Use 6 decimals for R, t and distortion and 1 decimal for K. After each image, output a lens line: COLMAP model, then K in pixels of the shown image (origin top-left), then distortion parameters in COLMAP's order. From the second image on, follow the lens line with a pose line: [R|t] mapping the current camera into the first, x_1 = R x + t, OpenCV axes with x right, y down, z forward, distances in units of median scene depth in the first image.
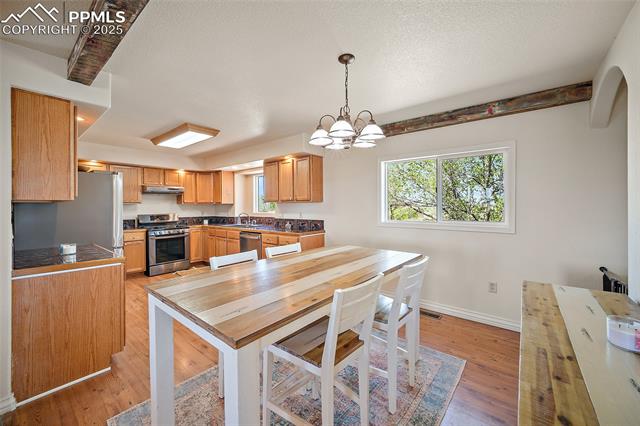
lens RADIAL K [[260.5, 0, 321.1], [0, 260.5, 205.5], [0, 0, 1]] dist [-0.002115, -0.000358]
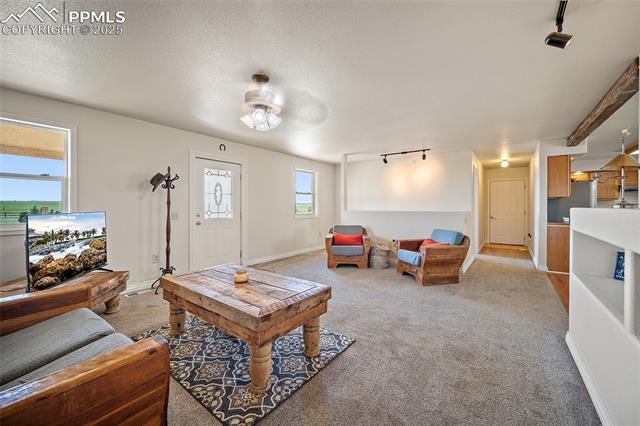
lens RADIAL K [[260.5, 0, 321.1], [0, 260.5, 205.5], [0, 0, 1]] dist [-0.002115, -0.000358]
pose [[0.069883, 0.002177, -0.997553, 1.186667], [-0.003712, 0.999991, 0.001923, 0.062639], [0.997548, 0.003569, 0.069891, -1.348198]]
